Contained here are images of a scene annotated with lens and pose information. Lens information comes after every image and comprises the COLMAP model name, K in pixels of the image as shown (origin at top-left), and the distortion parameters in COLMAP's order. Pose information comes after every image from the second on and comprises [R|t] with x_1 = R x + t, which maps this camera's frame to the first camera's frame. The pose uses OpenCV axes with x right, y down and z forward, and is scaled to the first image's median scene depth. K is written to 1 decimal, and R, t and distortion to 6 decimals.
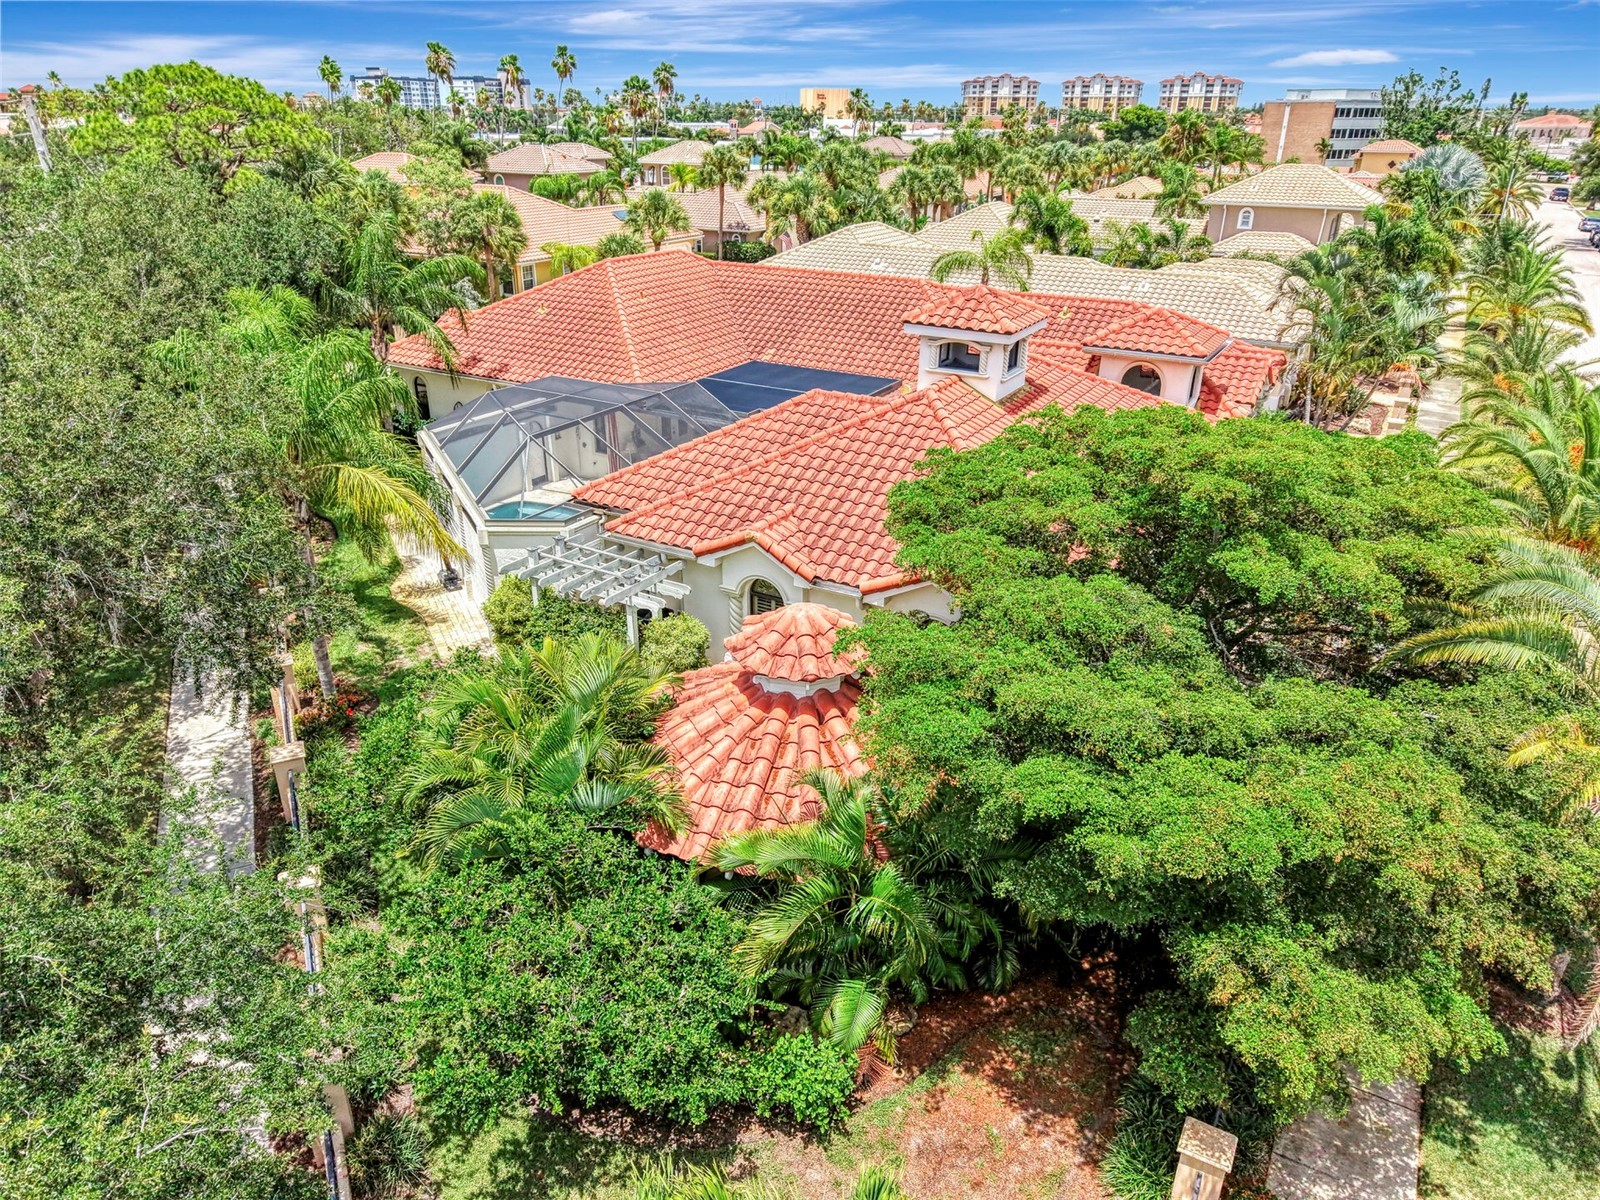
lens RADIAL K [[1072.2, 0, 812.9], [0, 1072.2, 595.0], [0, 0, 1]] dist [0.061606, -0.062943]
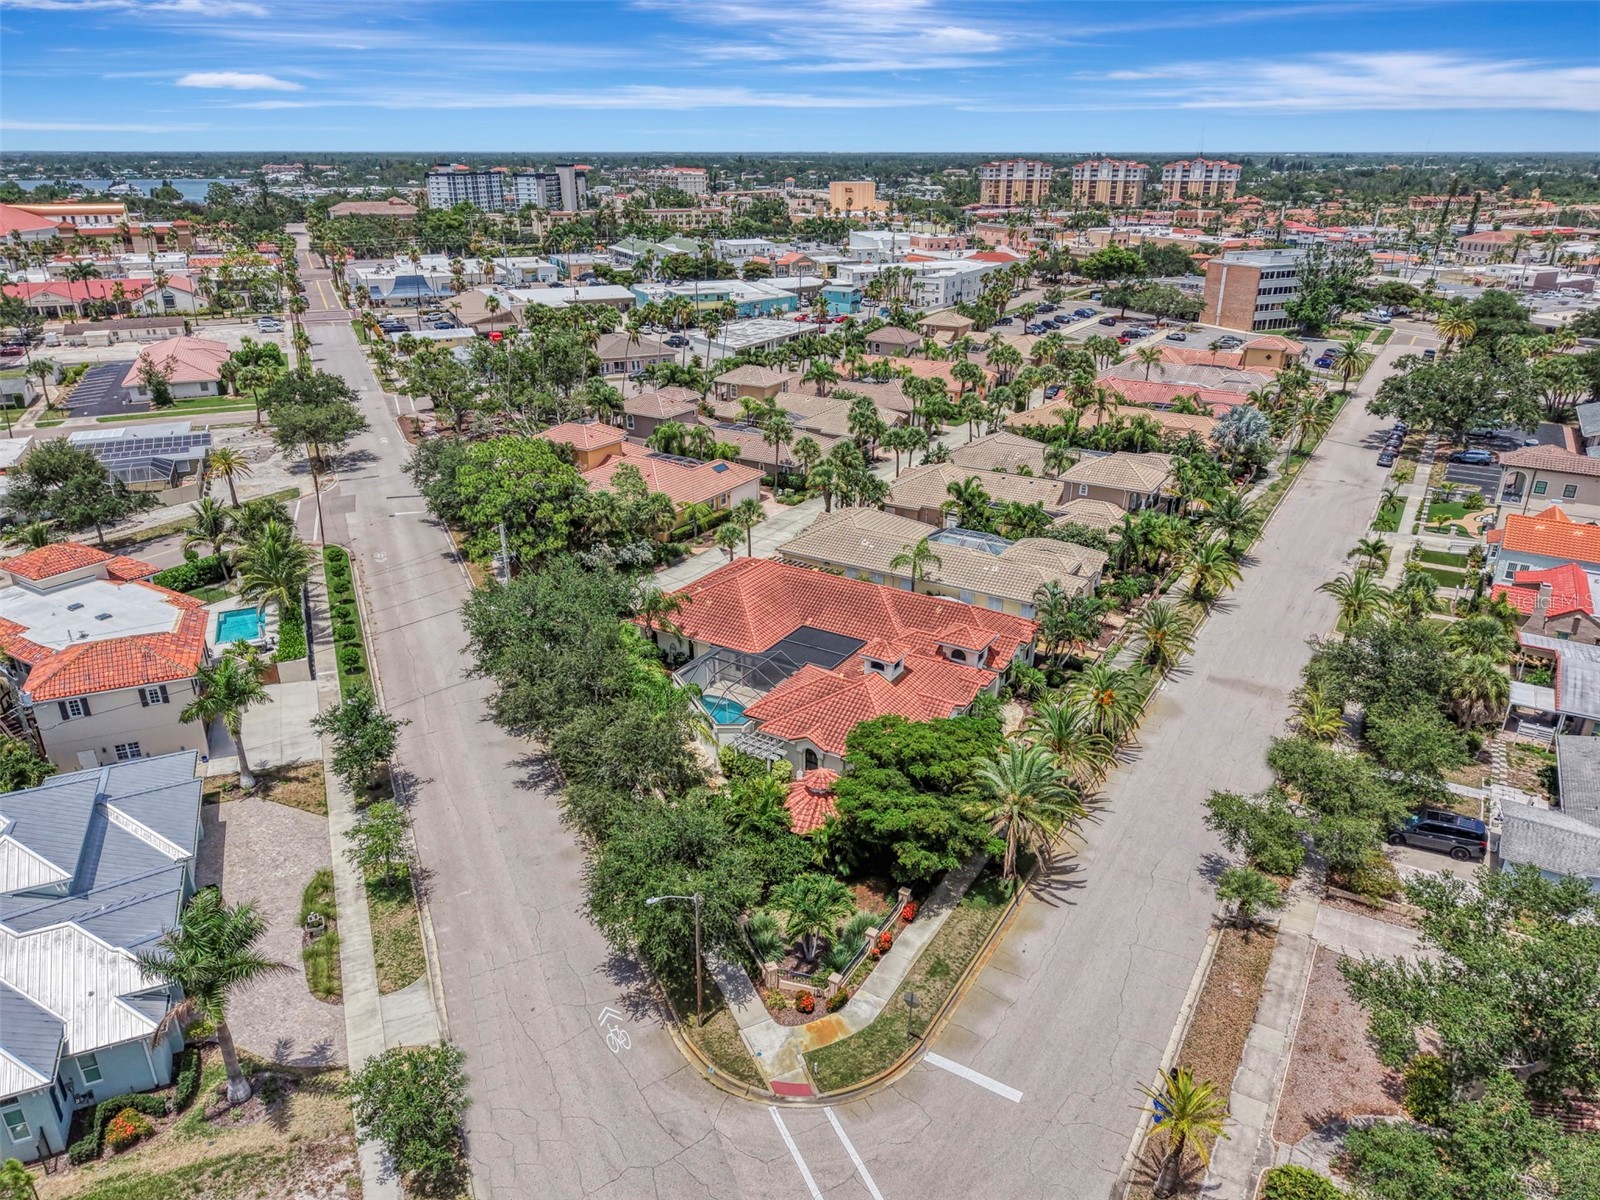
lens RADIAL K [[1078.0, 0, 806.4], [0, 1078.0, 601.6], [0, 0, 1]] dist [0.013724, -0.010625]
pose [[0.999491, 0.006895, -0.031158, 0.021632], [-0.007613, 0.999707, -0.022989, -0.214393], [0.030990, 0.023215, 0.999250, -1.237835]]
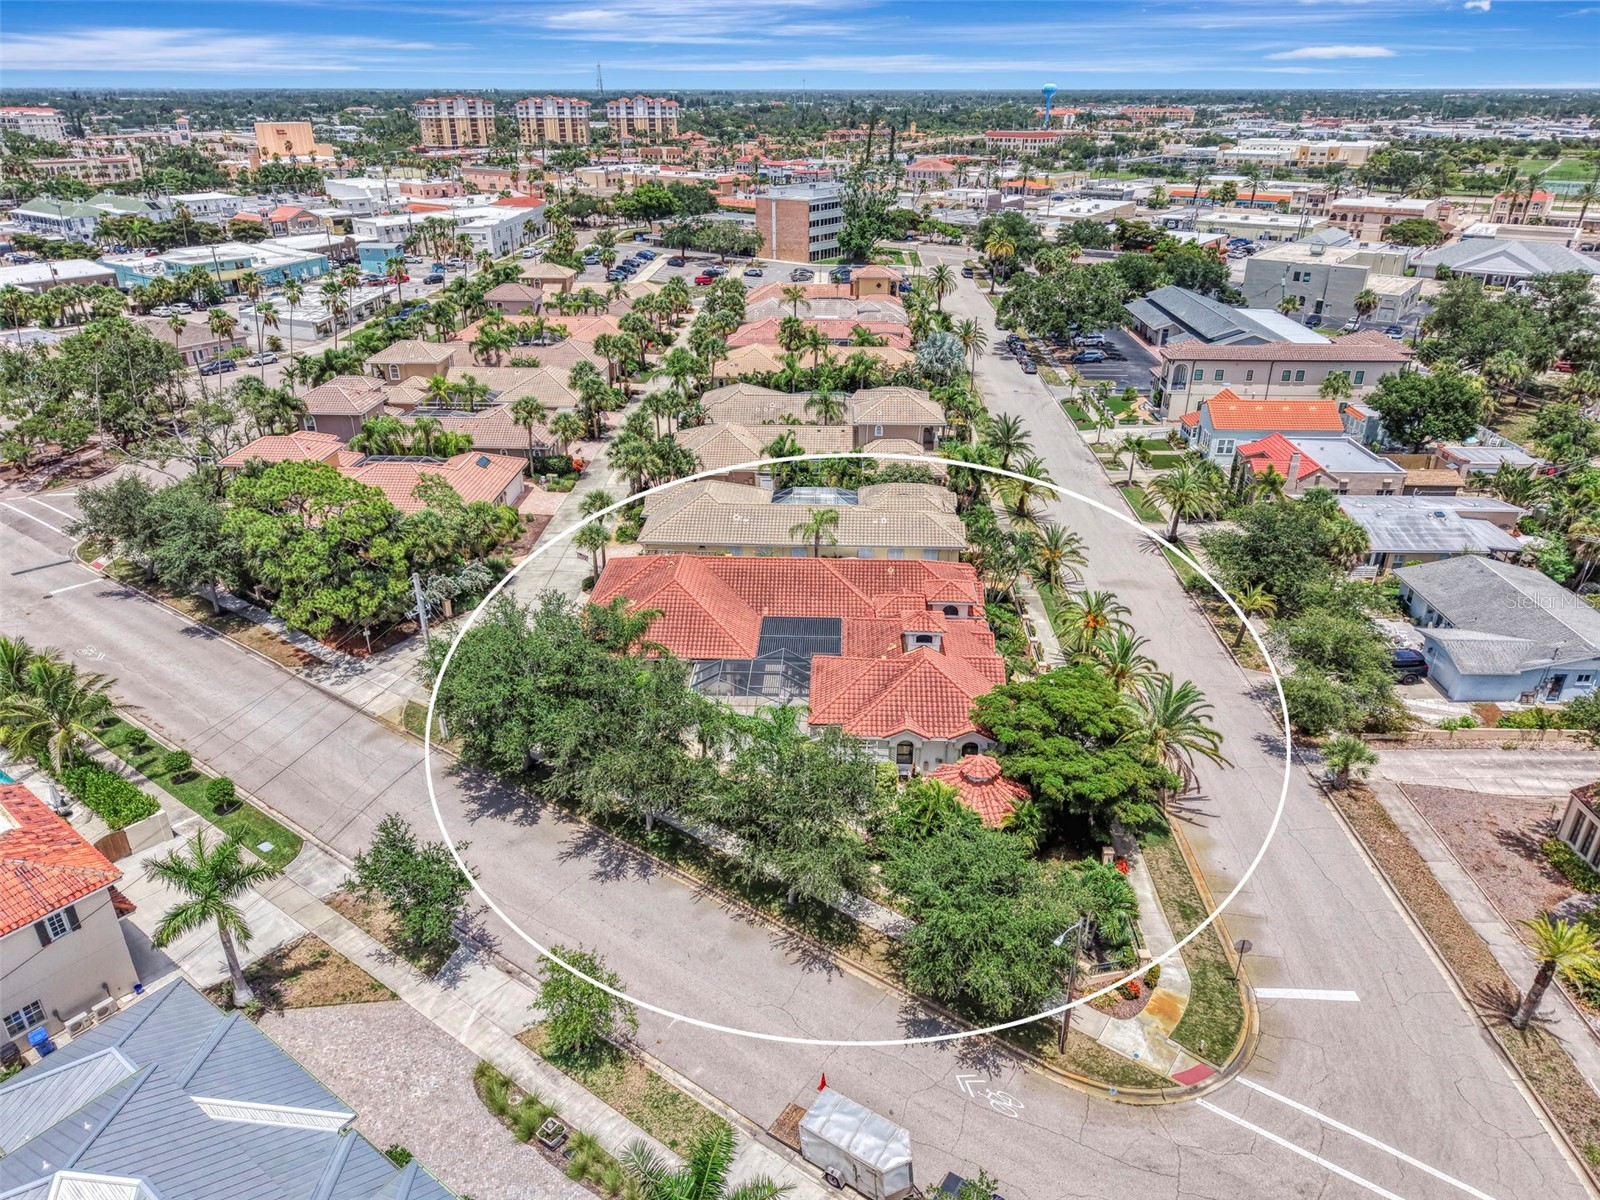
lens RADIAL K [[1078.0, 0, 806.4], [0, 1078.0, 601.6], [0, 0, 1]] dist [0.013724, -0.010625]
pose [[0.887699, -0.202393, 0.413555, -0.826728], [0.190997, 0.979147, 0.069215, -0.370517], [-0.418939, 0.017546, 0.907845, -0.901279]]
